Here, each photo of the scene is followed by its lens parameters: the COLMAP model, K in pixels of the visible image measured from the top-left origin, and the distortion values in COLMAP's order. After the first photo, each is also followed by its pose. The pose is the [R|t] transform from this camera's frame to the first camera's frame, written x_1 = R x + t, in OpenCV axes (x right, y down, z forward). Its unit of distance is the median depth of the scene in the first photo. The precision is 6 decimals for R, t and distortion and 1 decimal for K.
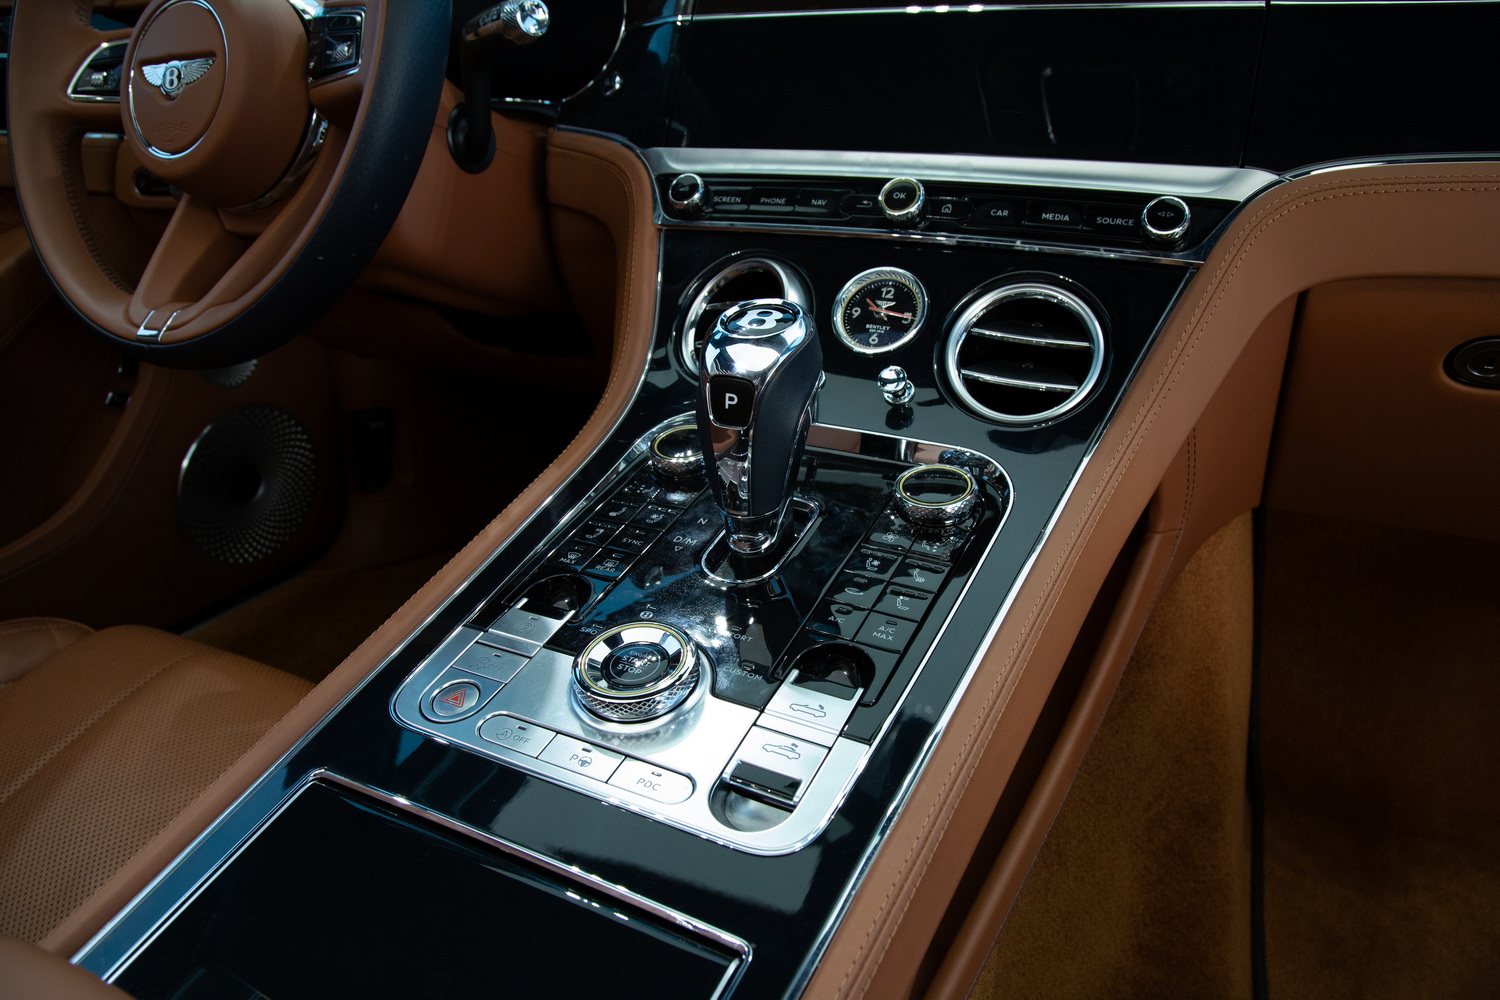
lens RADIAL K [[1058.3, 0, 750.0], [0, 1058.3, 500.0], [0, 0, 1]] dist [-0.128351, 0.071551]
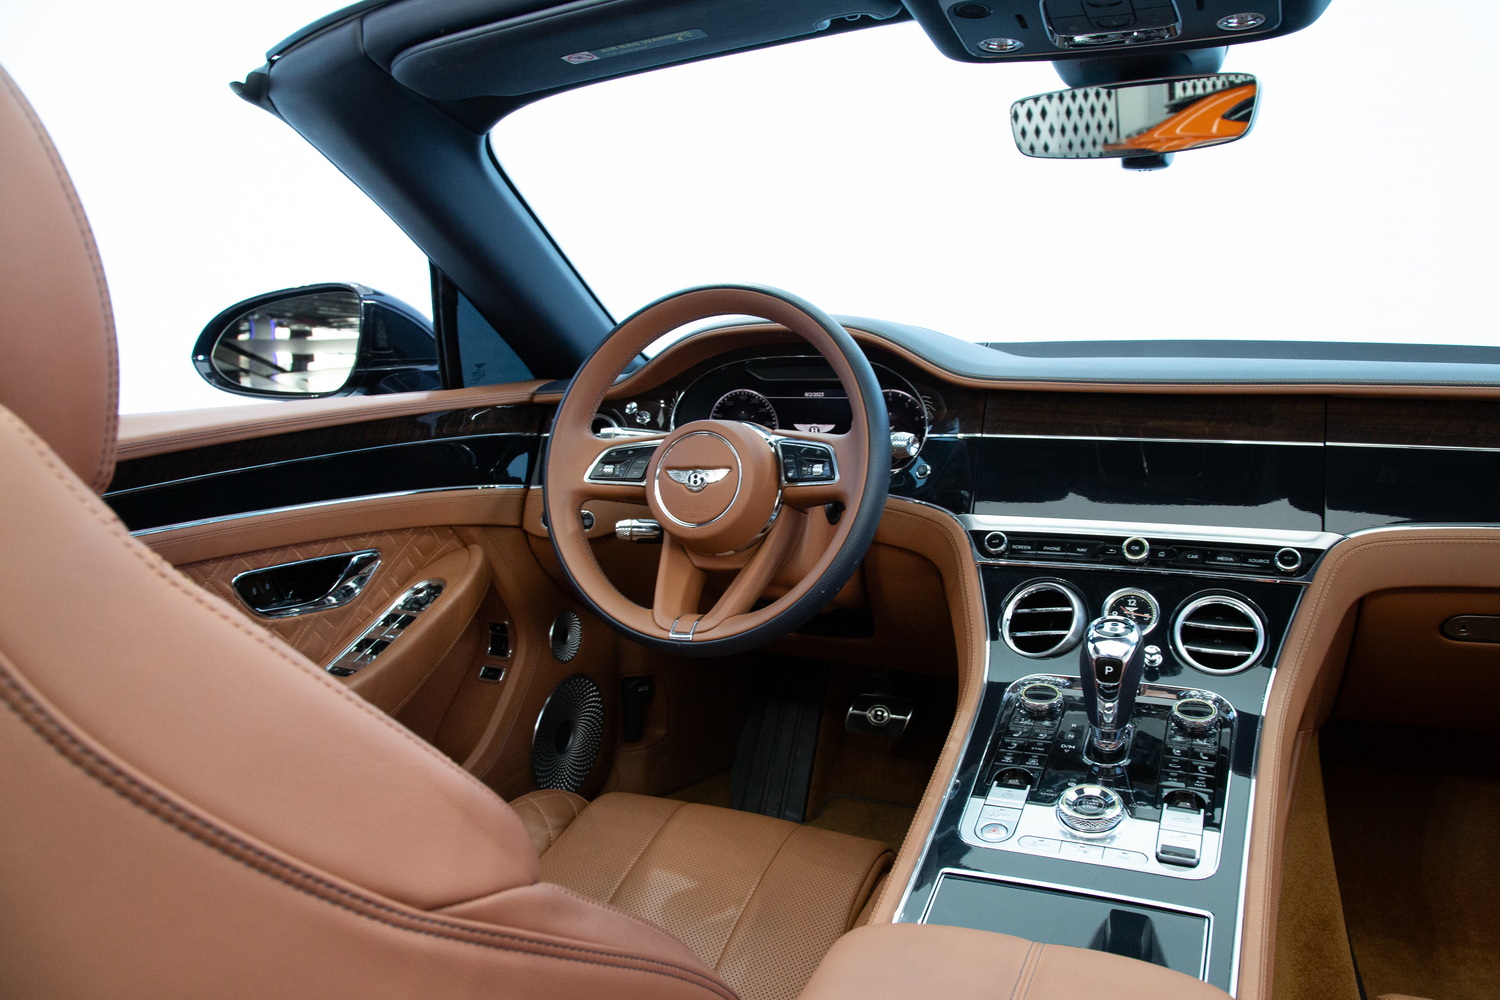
lens RADIAL K [[1079.2, 0, 777.0], [0, 1079.2, 500.7], [0, 0, 1]] dist [-0.131906, 0.077801]
pose [[0.997640, -0.020987, 0.065382, -0.584340], [0.035449, 0.972869, -0.228625, 0.023673], [-0.058810, 0.230403, 0.971316, -0.746794]]
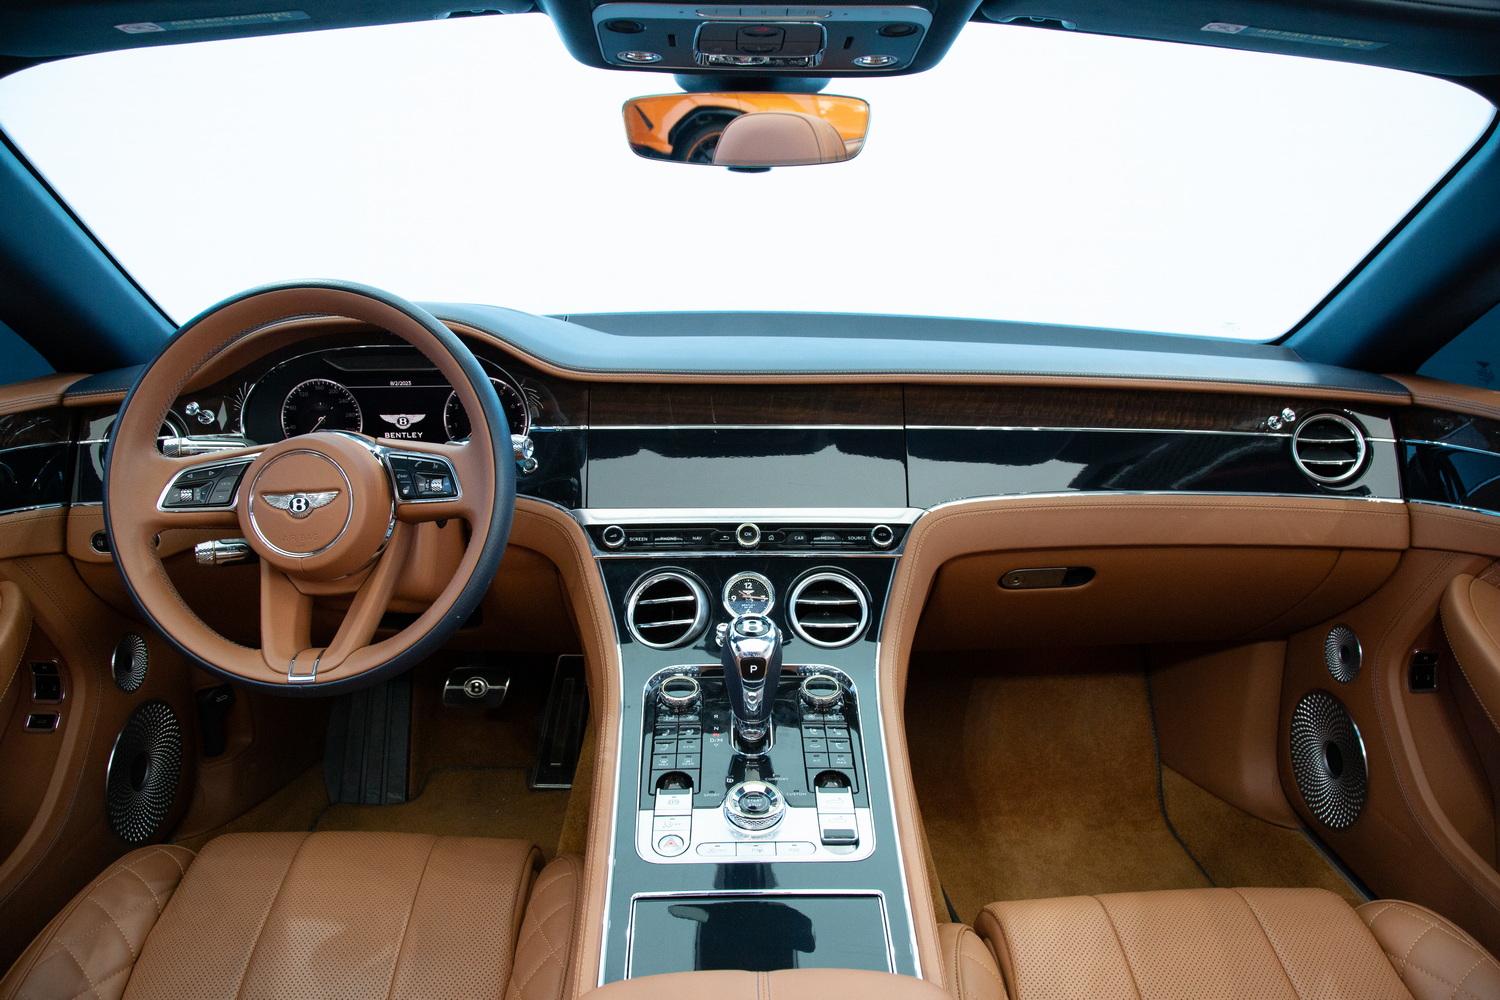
lens RADIAL K [[1021.4, 0, 750.0], [0, 1021.4, 500.0], [0, 0, 1]] dist [-0.123219, 0.061667]
pose [[0.871981, -0.110290, 0.476955, -0.730003], [0.173029, 0.980839, -0.089530, -0.185945], [-0.457942, 0.160595, 0.874356, -0.629651]]
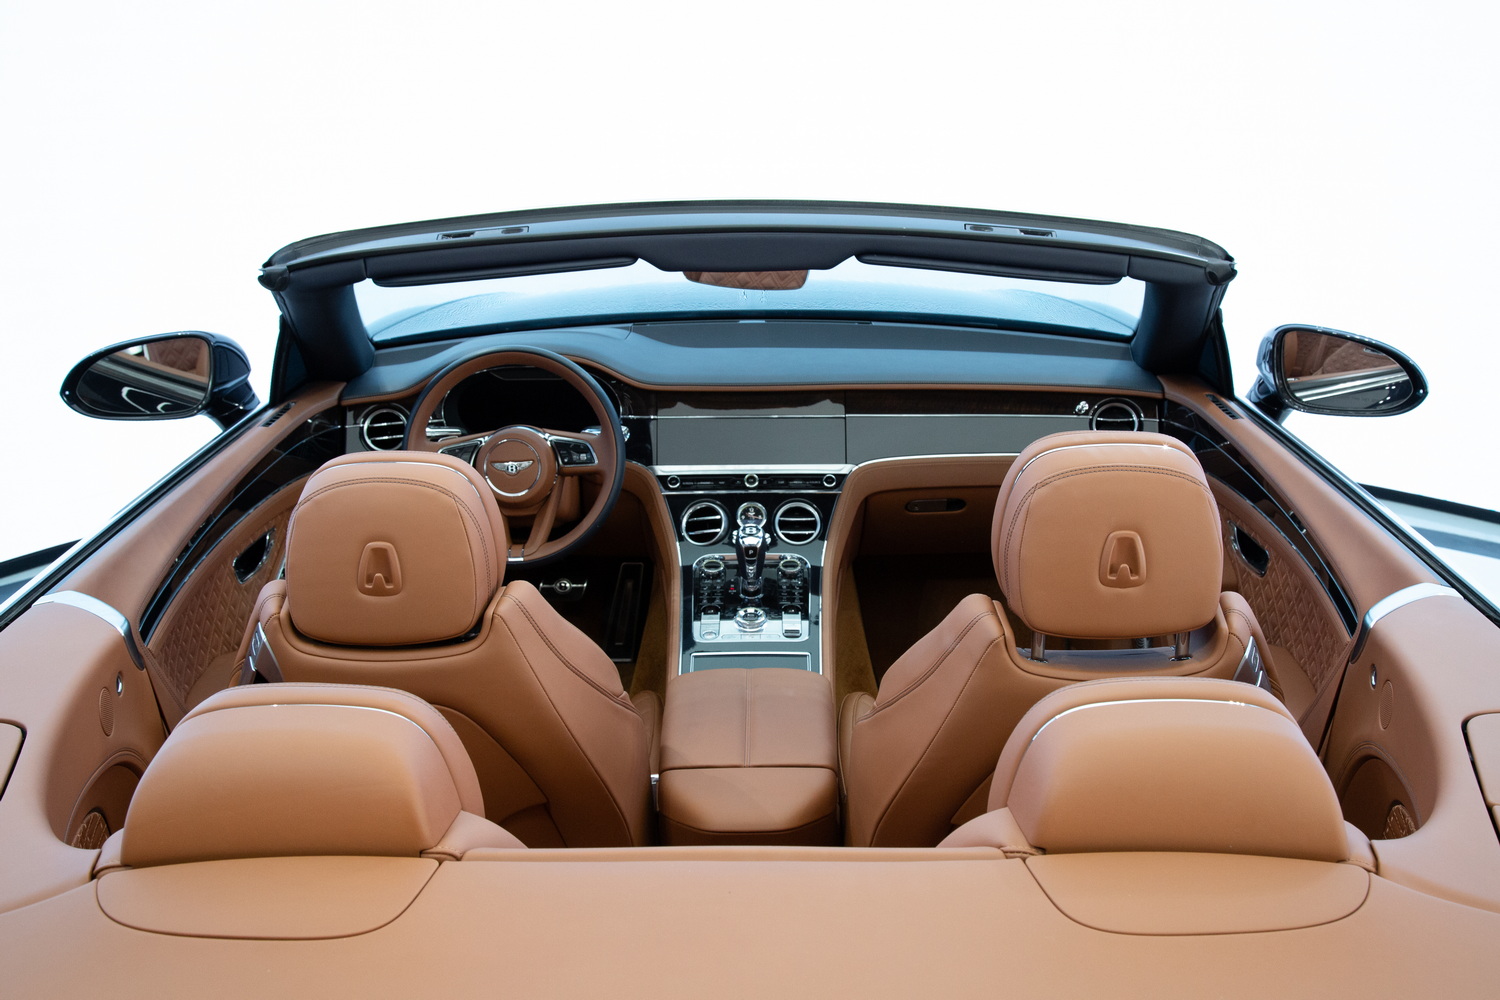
lens RADIAL K [[1576.5, 0, 750.0], [0, 1576.5, 500.0], [0, 0, 1]] dist [0.000458, 0.000025]
pose [[0.887355, -0.145403, 0.437560, -2.030454], [0.174670, 0.984253, -0.027153, -0.097376], [-0.426721, 0.100523, 0.898779, -3.430877]]
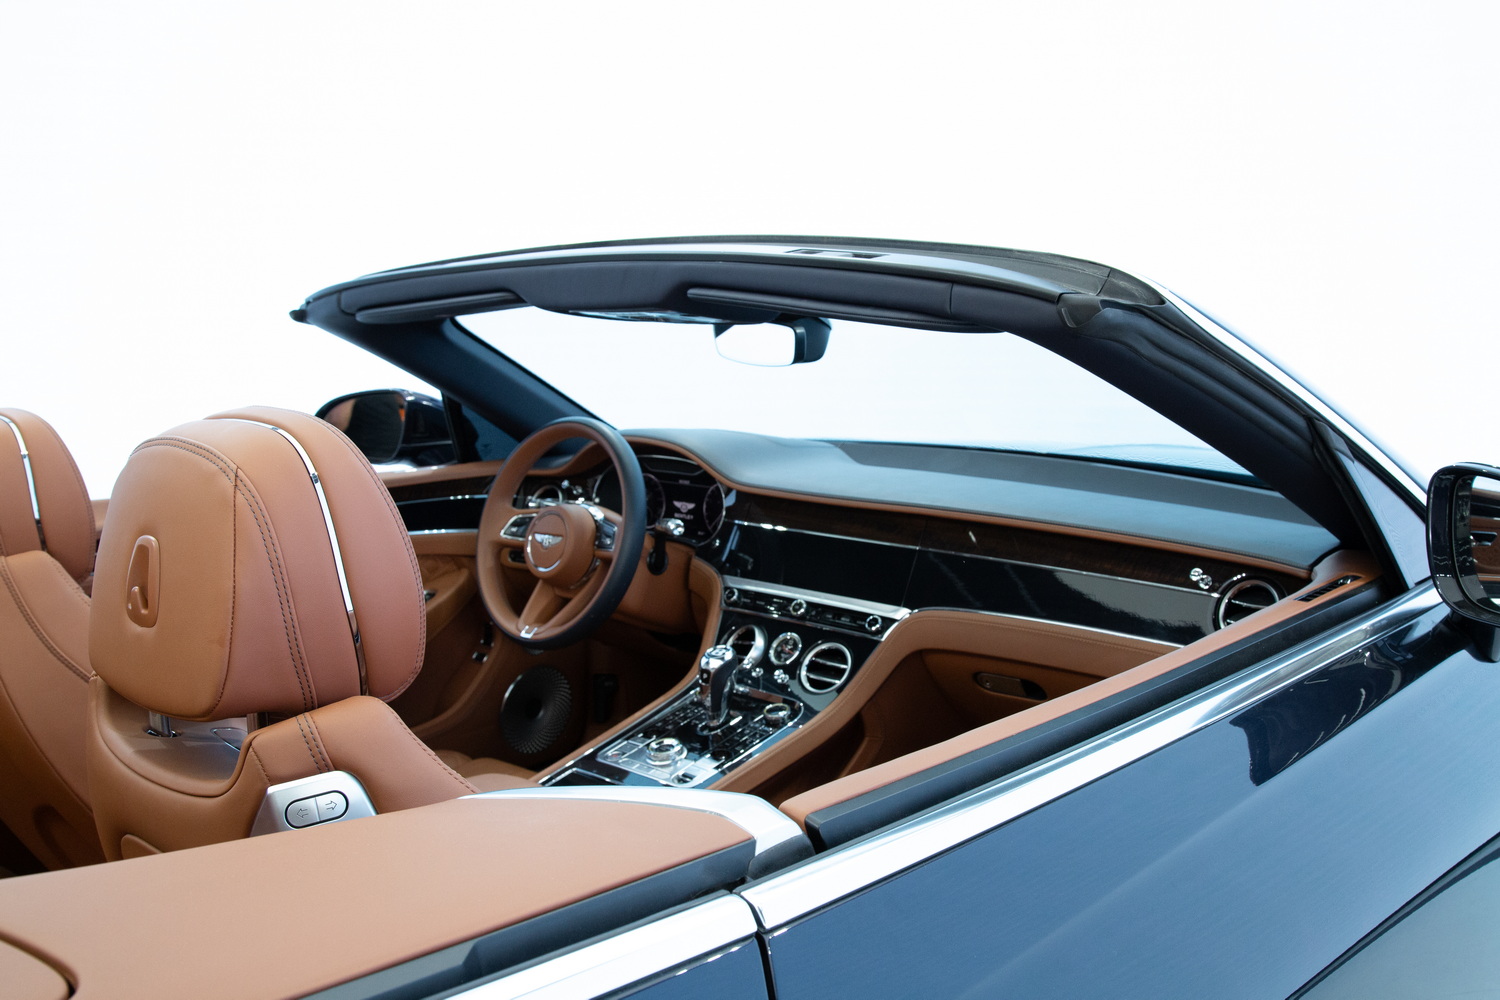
lens RADIAL K [[1376.8, 0, 748.0], [0, 1376.8, 473.8], [0, 0, 1]] dist [-0.002081, -0.000467]
pose [[0.964520, 0.035714, -0.261583, 0.944308], [-0.100973, 0.965381, -0.240508, 0.247662], [0.243937, 0.258387, 0.934736, -2.462102]]
